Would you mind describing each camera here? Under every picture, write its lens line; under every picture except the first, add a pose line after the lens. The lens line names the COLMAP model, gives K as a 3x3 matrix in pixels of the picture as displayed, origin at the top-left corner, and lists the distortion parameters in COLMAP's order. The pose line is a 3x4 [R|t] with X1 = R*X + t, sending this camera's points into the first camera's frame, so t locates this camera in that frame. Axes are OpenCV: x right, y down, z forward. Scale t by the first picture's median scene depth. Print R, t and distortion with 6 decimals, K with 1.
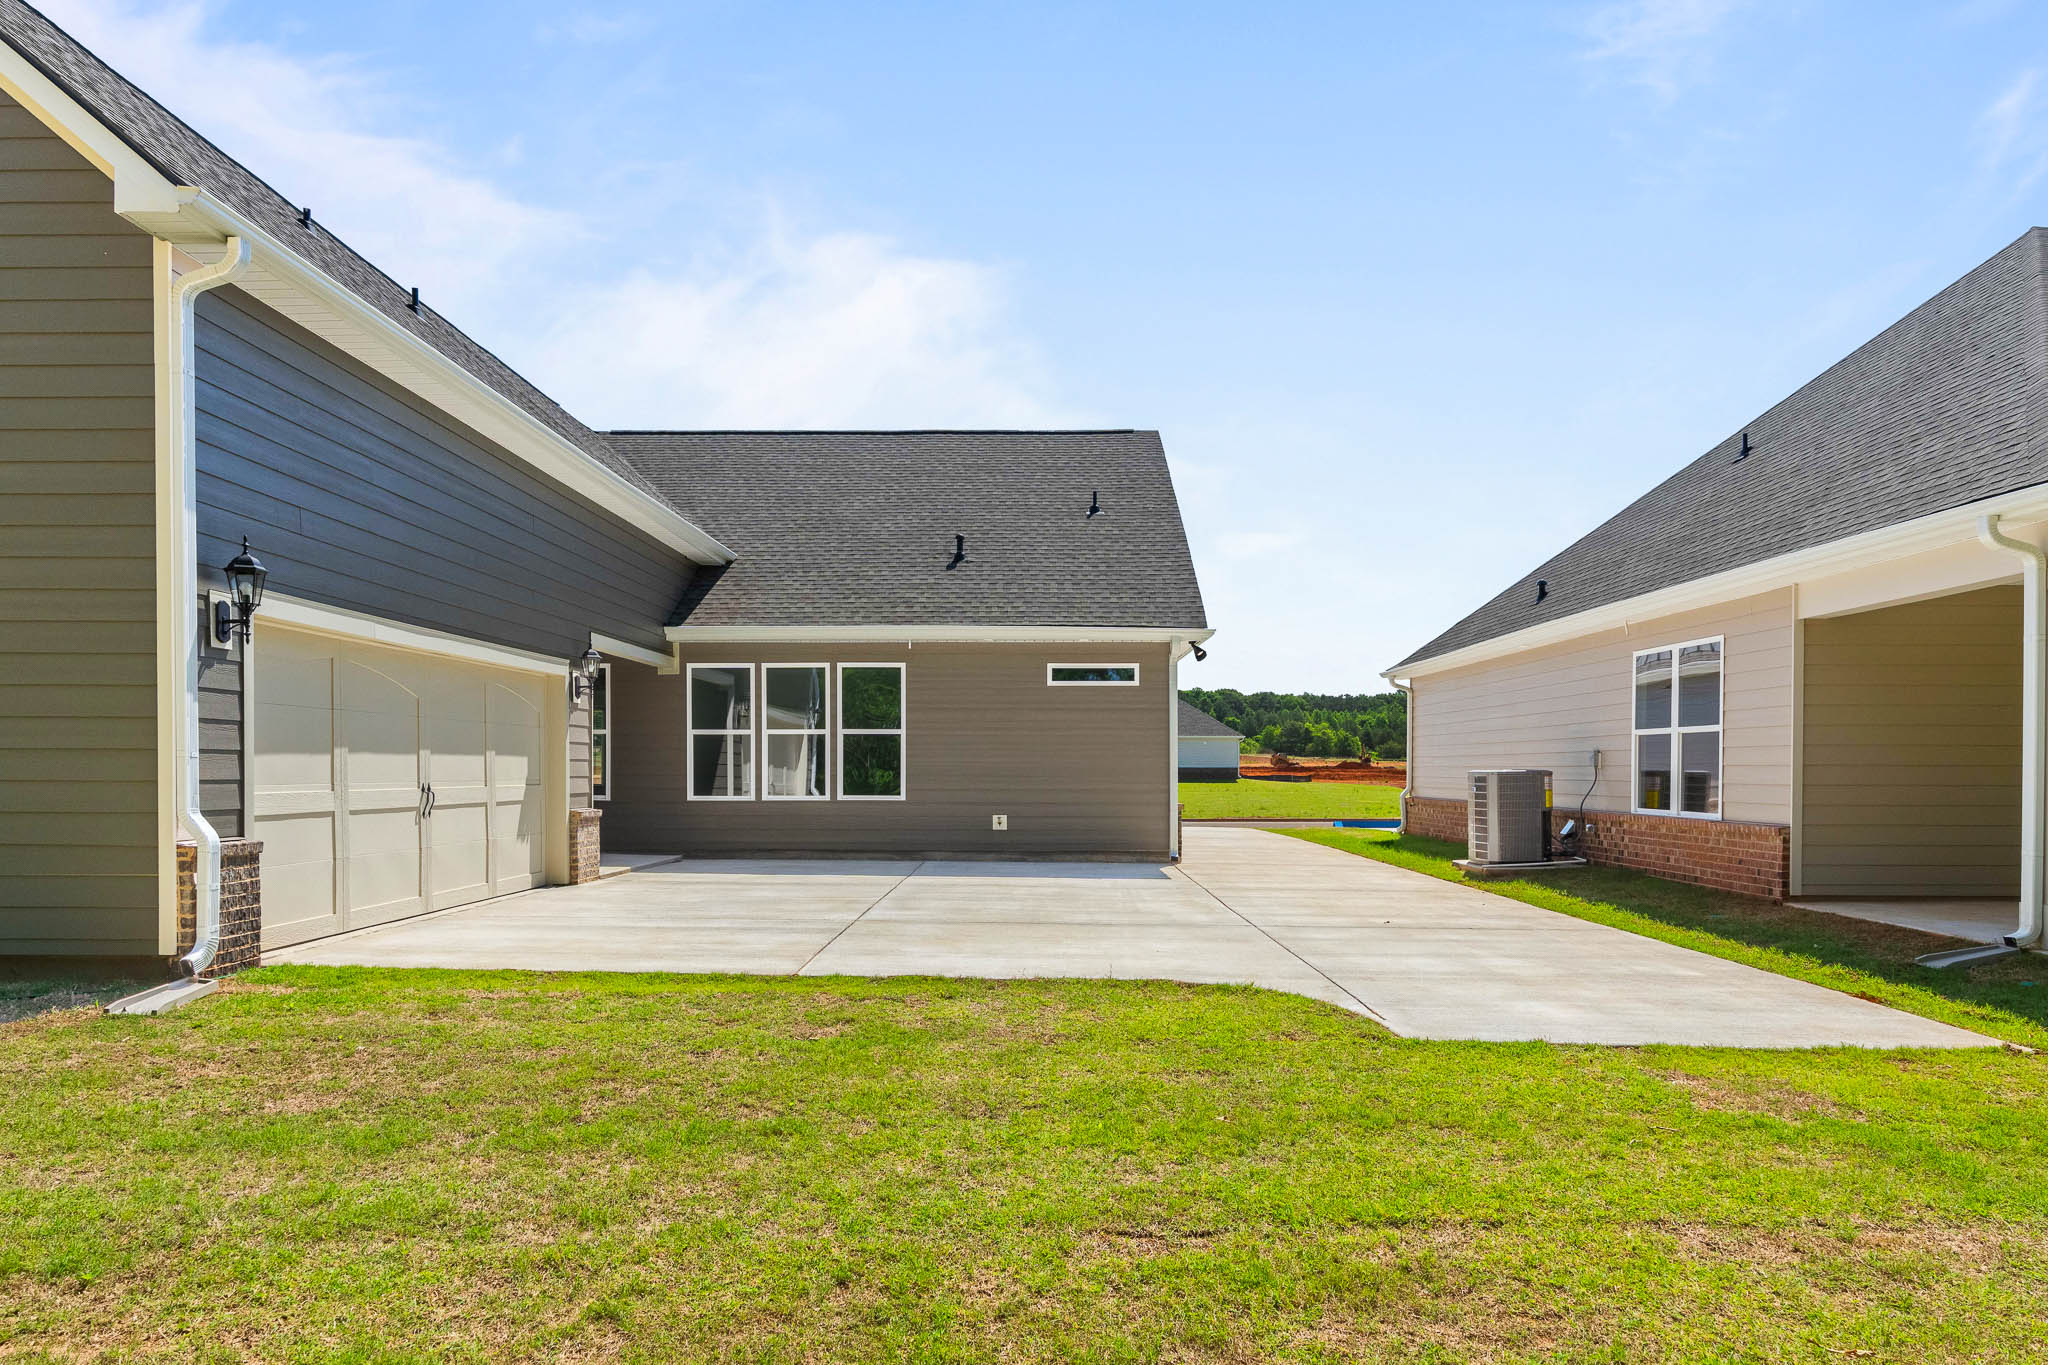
lens RADIAL K [[1205.4, 0, 1021.8], [0, 1205.4, 789.9], [0, 0, 1]] dist [0.001278, 0.000721]
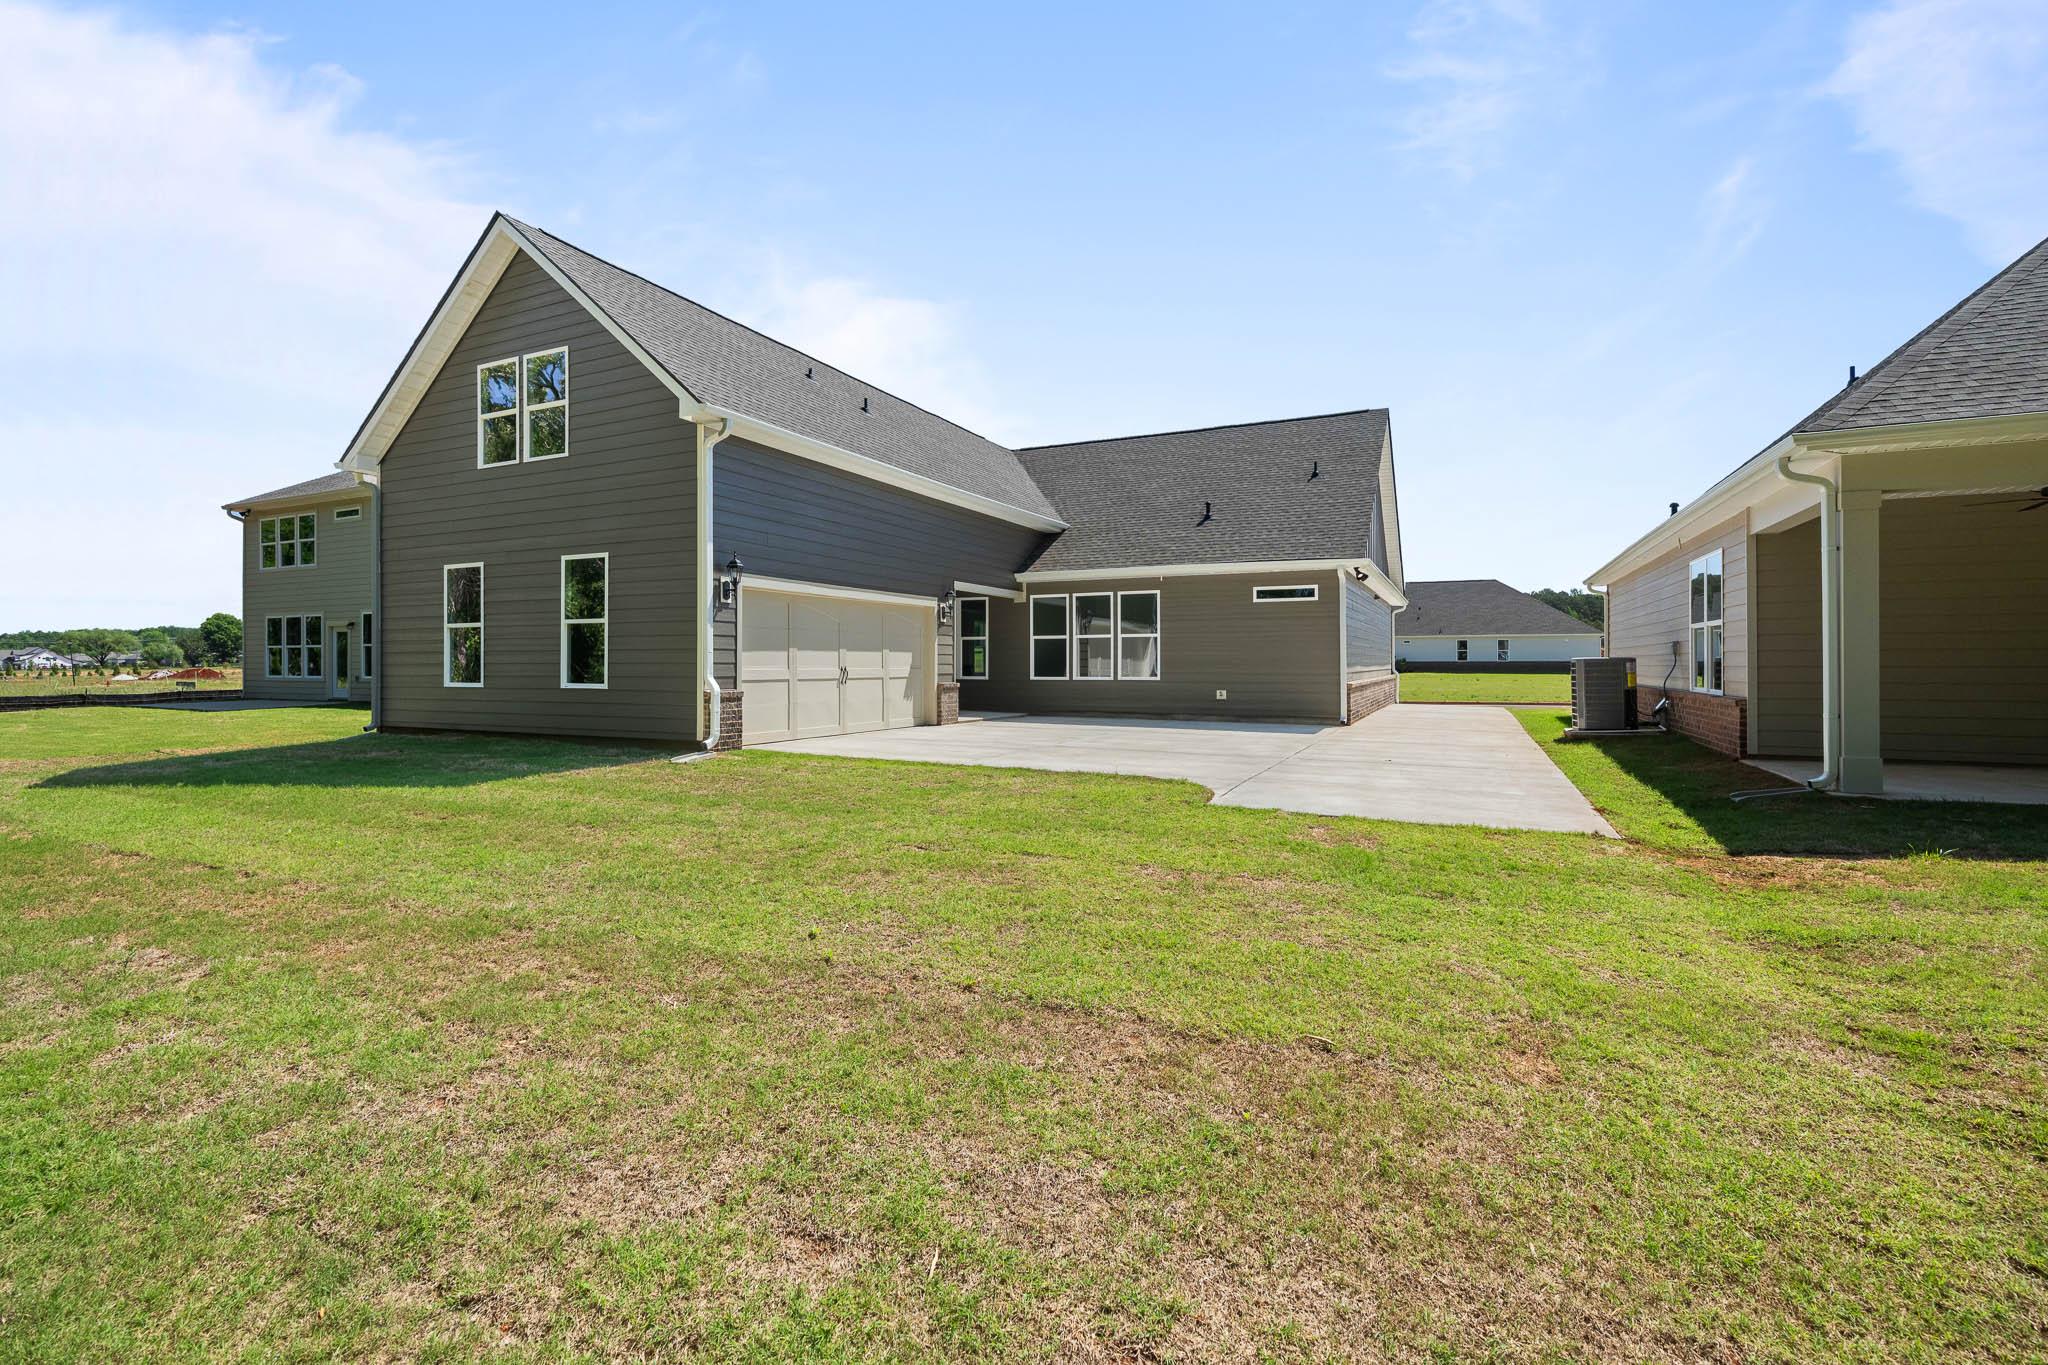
lens RADIAL K [[916.7, 0, 1024.4], [0, 916.7, 662.4], [0, 0, 1]] dist [-0.000099, 0.000234]
pose [[0.909017, -0.003659, -0.416743, 0.314106], [-0.004716, 0.999807, -0.019065, 0.012227], [0.416733, 0.019296, 0.908824, -0.169760]]
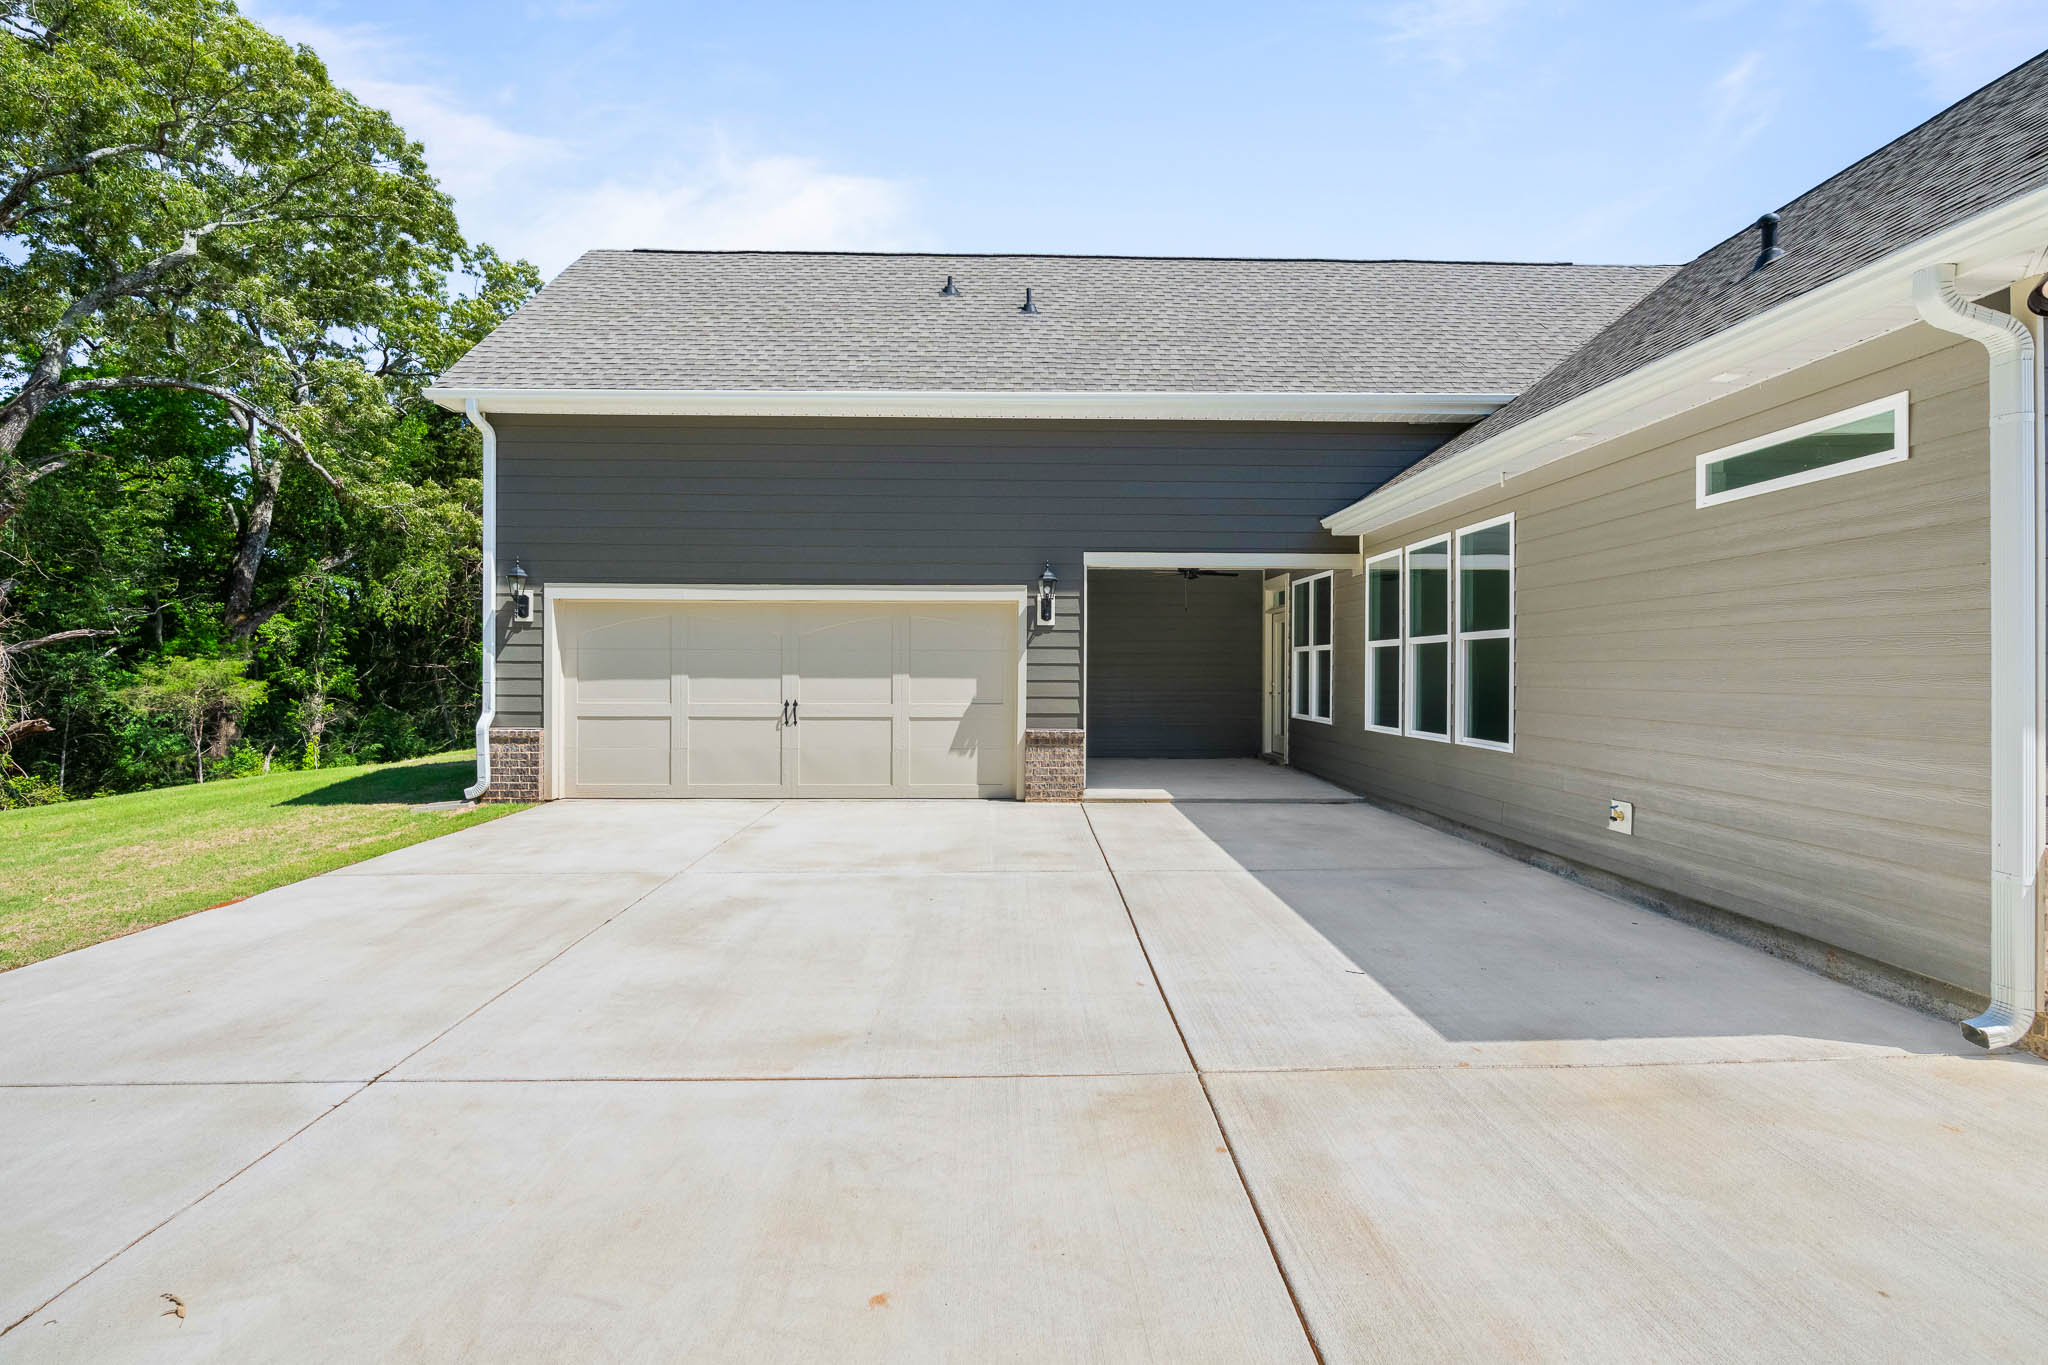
lens RADIAL K [[922.0, 0, 1024.0], [0, 922.0, 682.5], [0, 0, 1]] dist [-0.018875, 0.000025]
pose [[0.047490, 0.010488, -0.998817, 0.444082], [-0.019680, 0.999761, 0.009562, -0.033331], [0.998678, 0.019202, 0.047685, 1.019029]]
